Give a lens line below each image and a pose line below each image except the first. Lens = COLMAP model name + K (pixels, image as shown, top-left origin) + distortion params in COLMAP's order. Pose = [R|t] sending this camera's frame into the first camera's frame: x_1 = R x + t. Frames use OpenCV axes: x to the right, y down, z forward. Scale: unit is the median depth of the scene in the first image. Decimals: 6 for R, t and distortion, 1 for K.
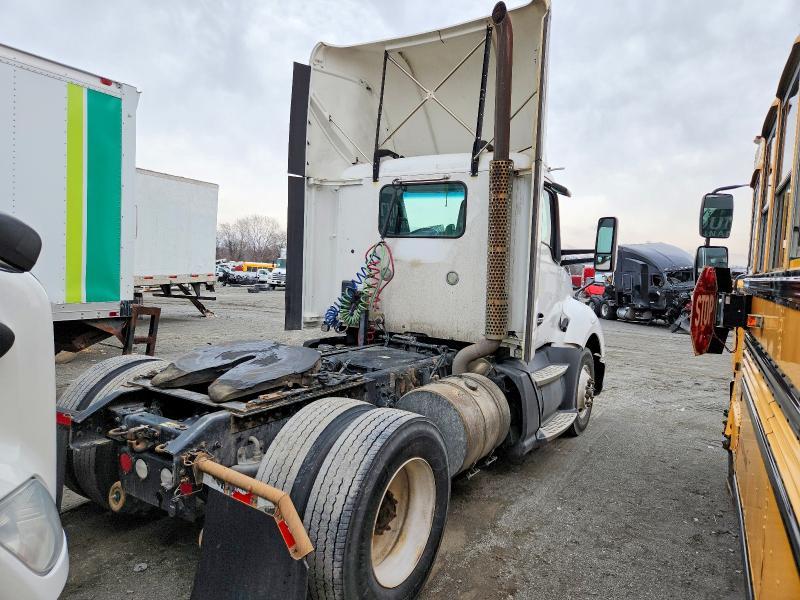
lens RADIAL K [[527.9, 0, 400.9], [0, 527.9, 295.6], [0, 0, 1]] dist [0.050026, -0.010410]
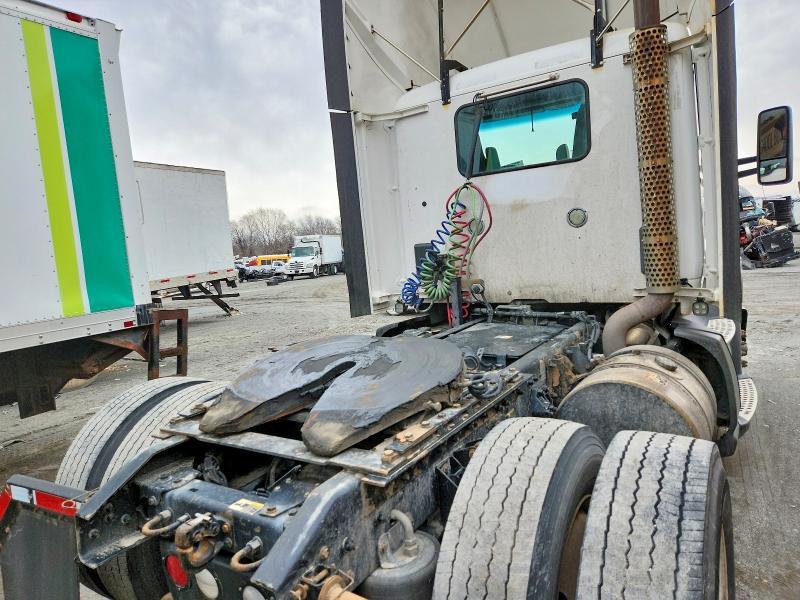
lens RADIAL K [[527.9, 0, 401.3], [0, 527.9, 293.4], [0, 0, 1]] dist [0.050026, -0.010410]
pose [[0.991927, -0.123782, -0.027534, -0.128282], [0.124766, 0.991479, 0.037446, 0.011812], [0.022664, -0.040579, 0.998919, 0.254454]]
